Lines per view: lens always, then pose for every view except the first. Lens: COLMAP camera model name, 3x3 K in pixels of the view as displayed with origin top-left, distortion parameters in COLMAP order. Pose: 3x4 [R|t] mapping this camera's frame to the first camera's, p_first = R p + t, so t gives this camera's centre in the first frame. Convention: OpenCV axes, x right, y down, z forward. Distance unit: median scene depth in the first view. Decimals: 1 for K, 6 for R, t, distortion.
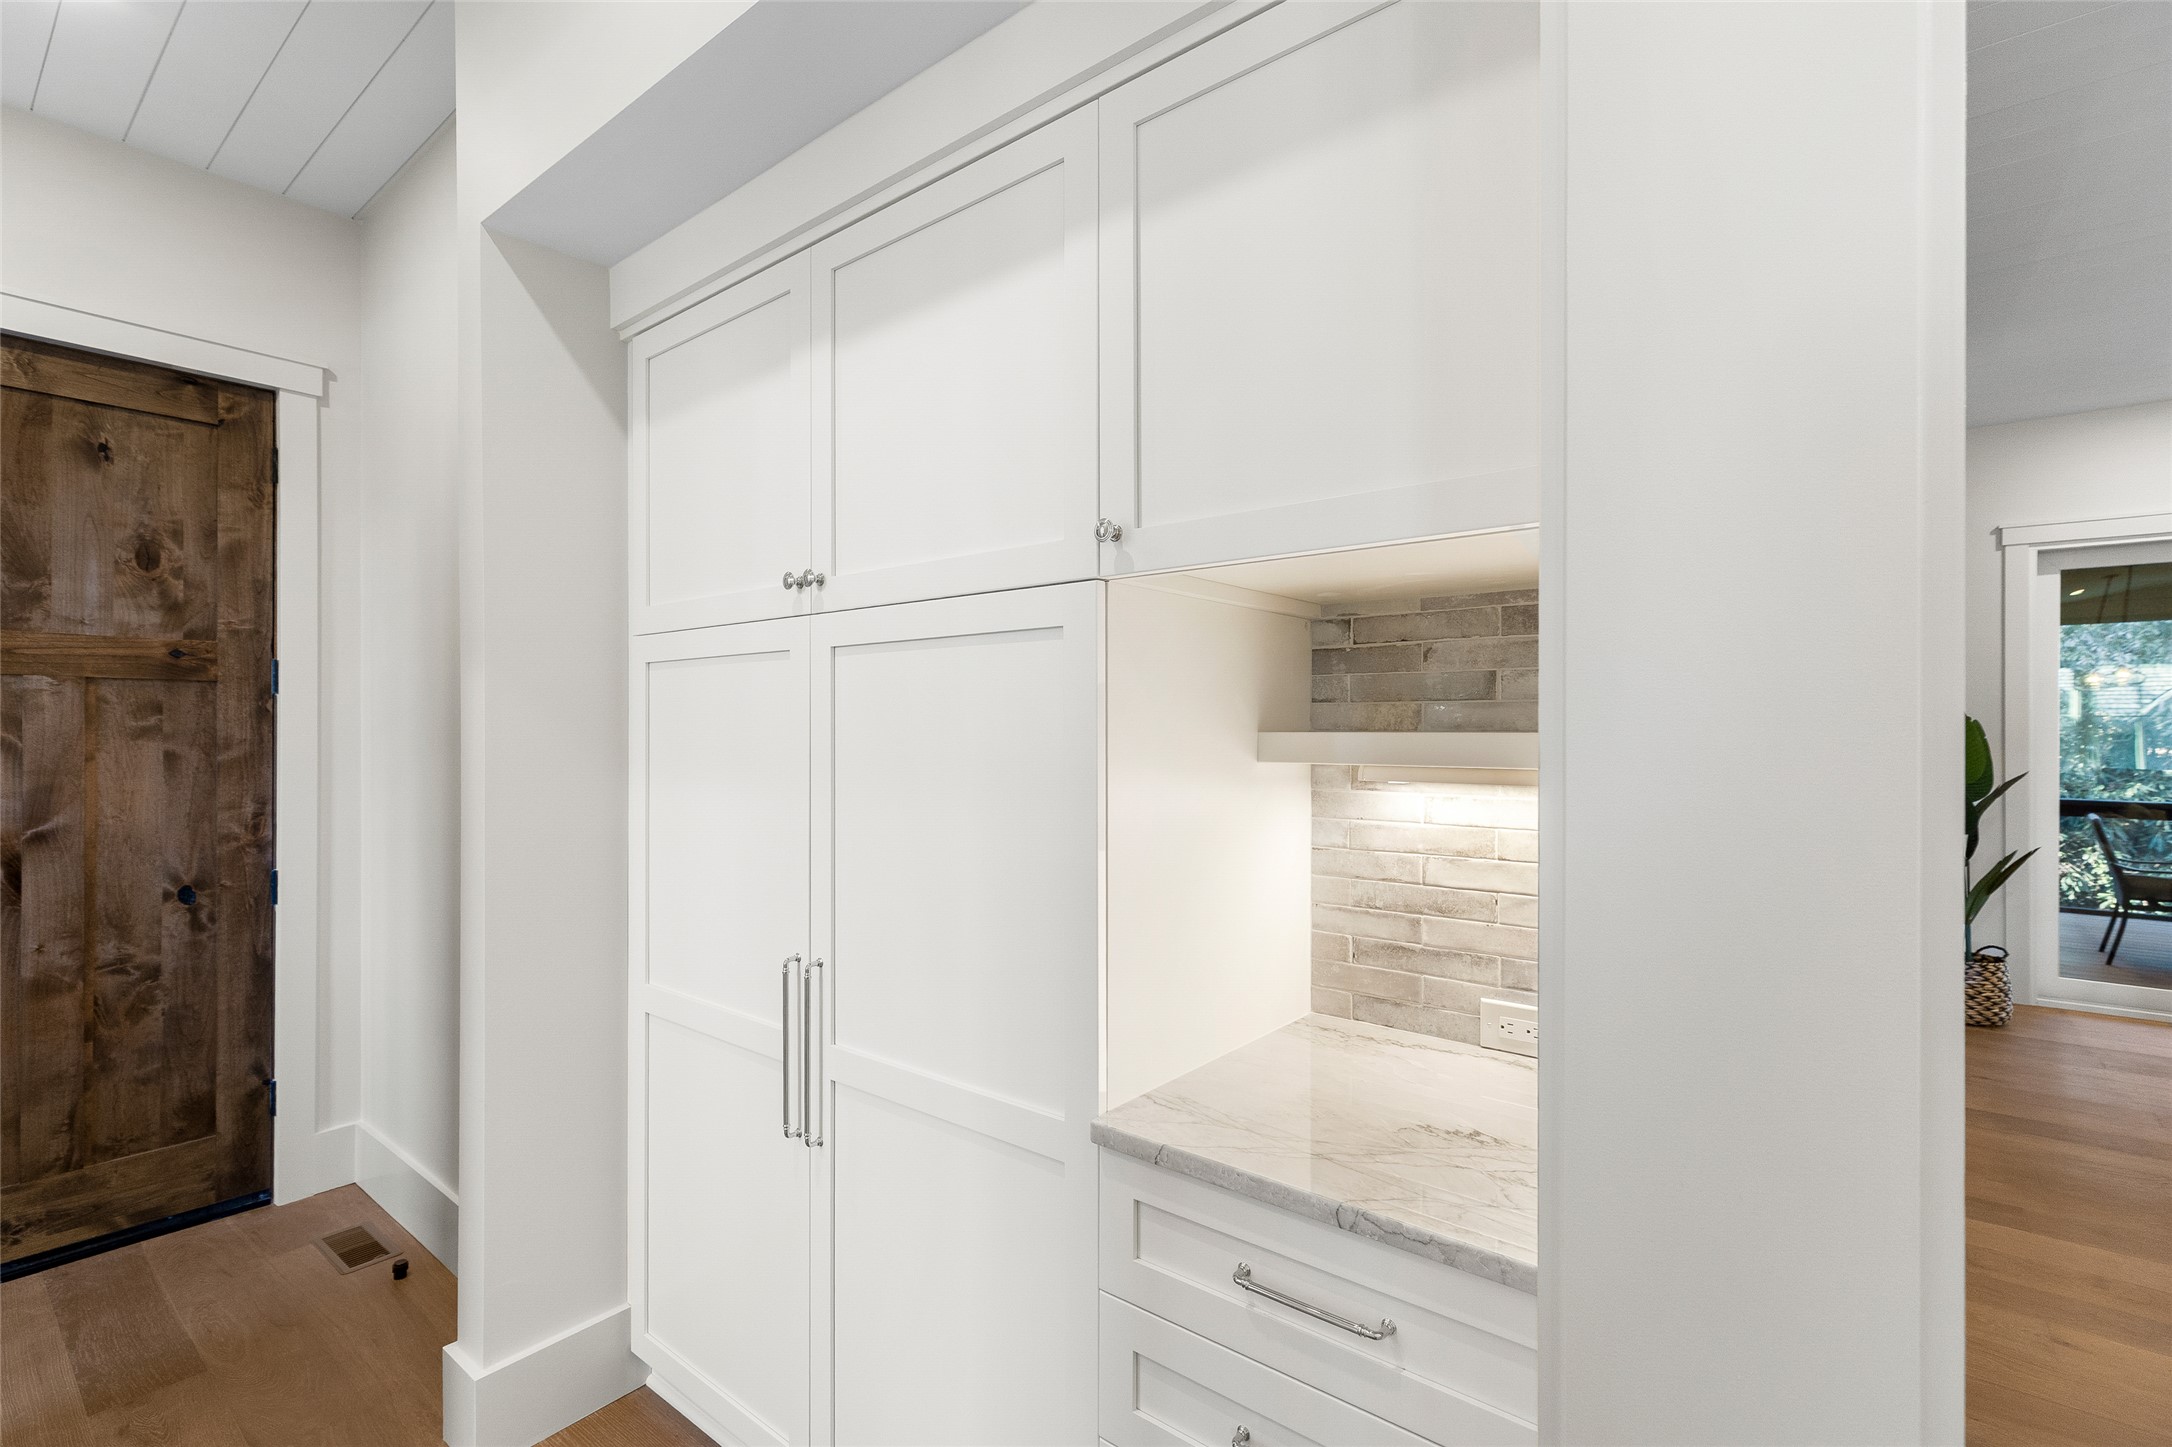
lens RADIAL K [[981.0, 0, 1059.3], [0, 981.0, 727.3], [0, 0, 1]] dist [0.004676, 0.000371]
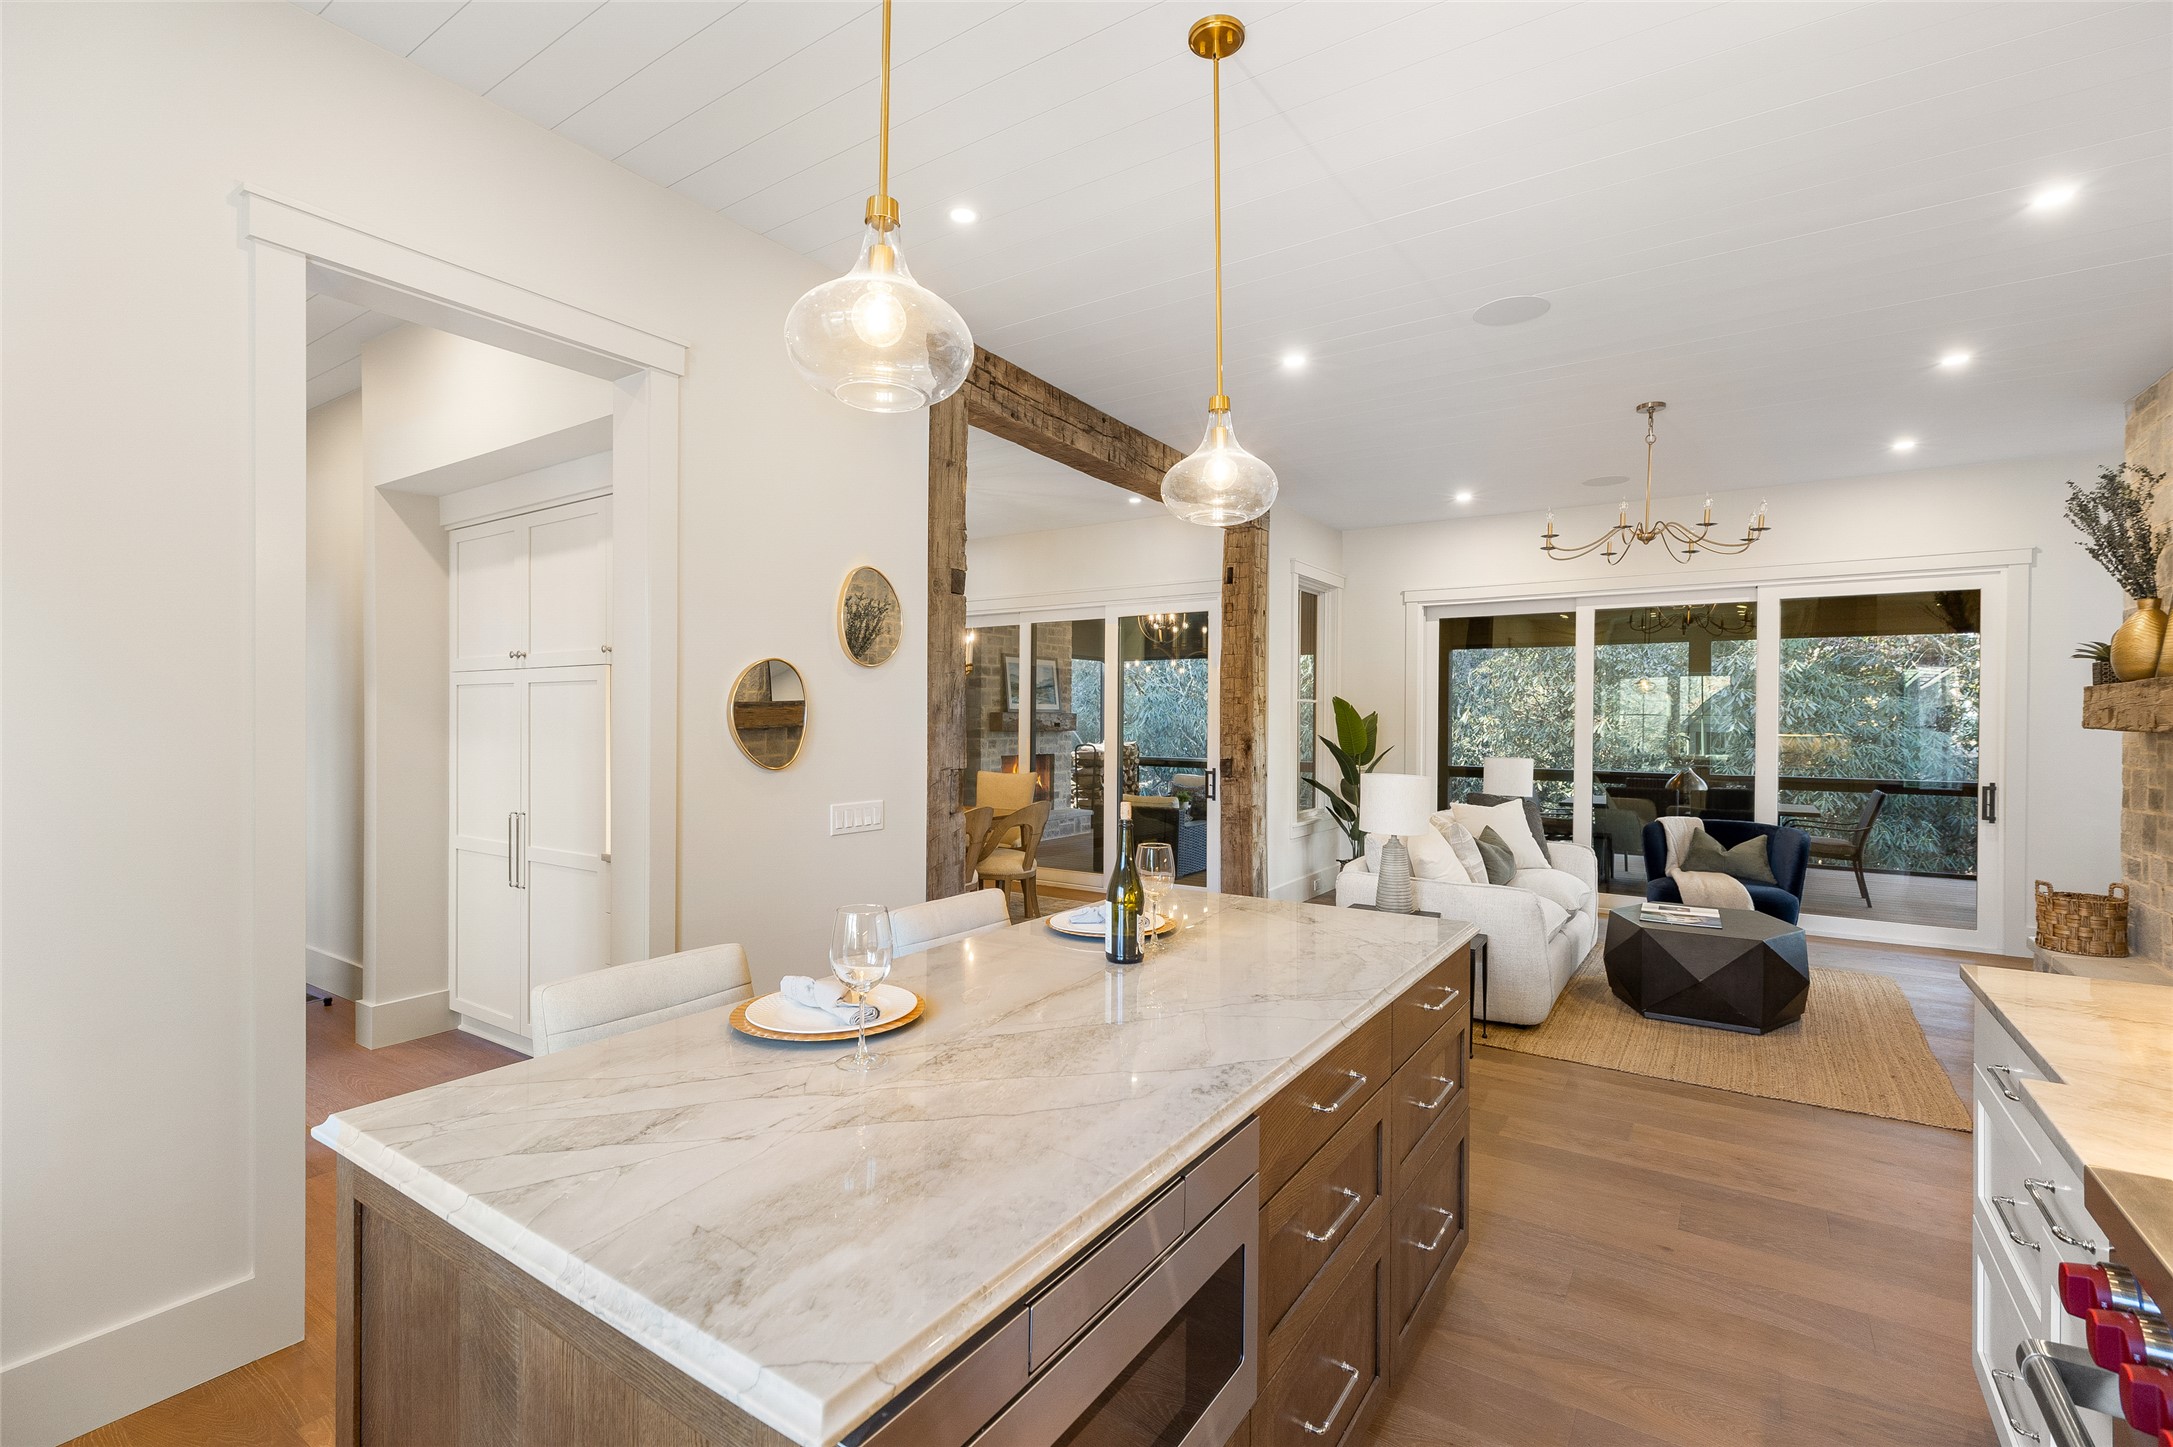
lens RADIAL K [[981.5, 0, 1071.2], [0, 981.5, 719.3], [0, 0, 1]] dist [0.004676, 0.000371]
pose [[0.995796, 0.002414, 0.091563, 0.314791], [-0.002484, 0.999997, 0.000649, 0.001374], [-0.091561, -0.000874, 0.995799, -0.551417]]
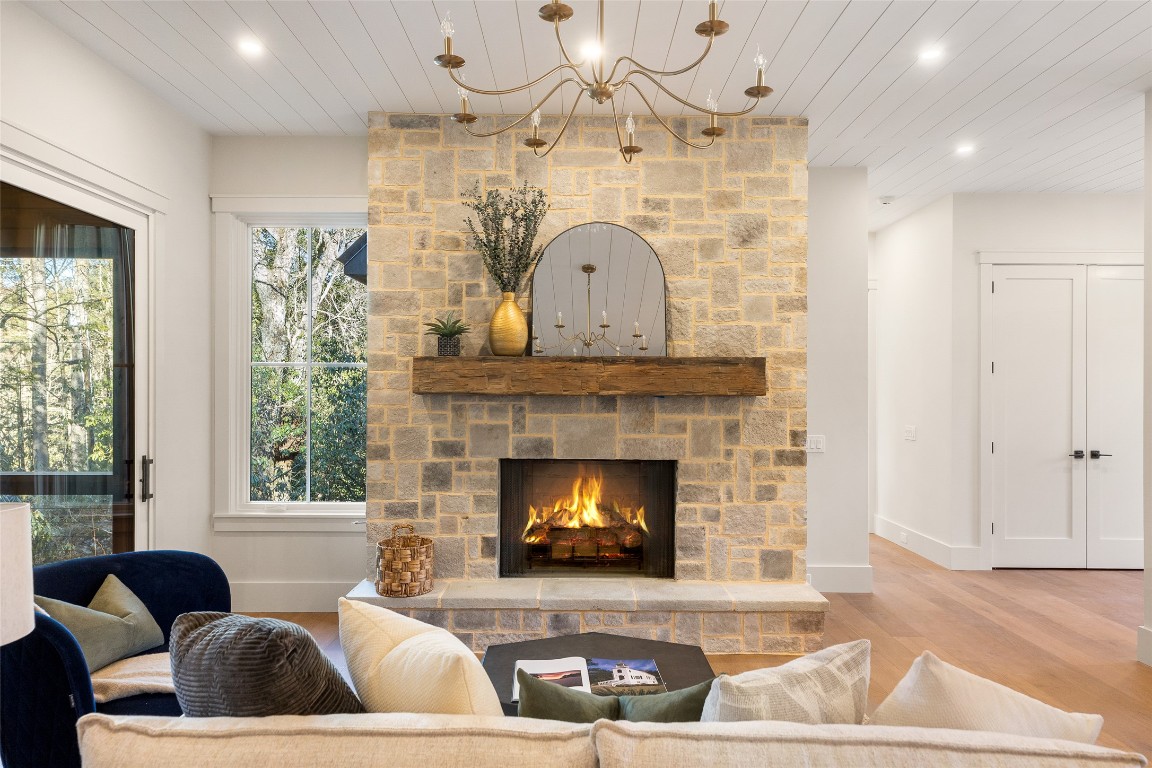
lens RADIAL K [[740.2, 0, 583.8], [0, 740.2, 386.7], [0, 0, 1]] dist [0.007941, -0.001438]
pose [[-0.643807, -0.002992, 0.765182, 0.660884], [-0.007219, 0.999972, -0.002164, 0.002168], [-0.765154, -0.006917, -0.643810, 0.777432]]
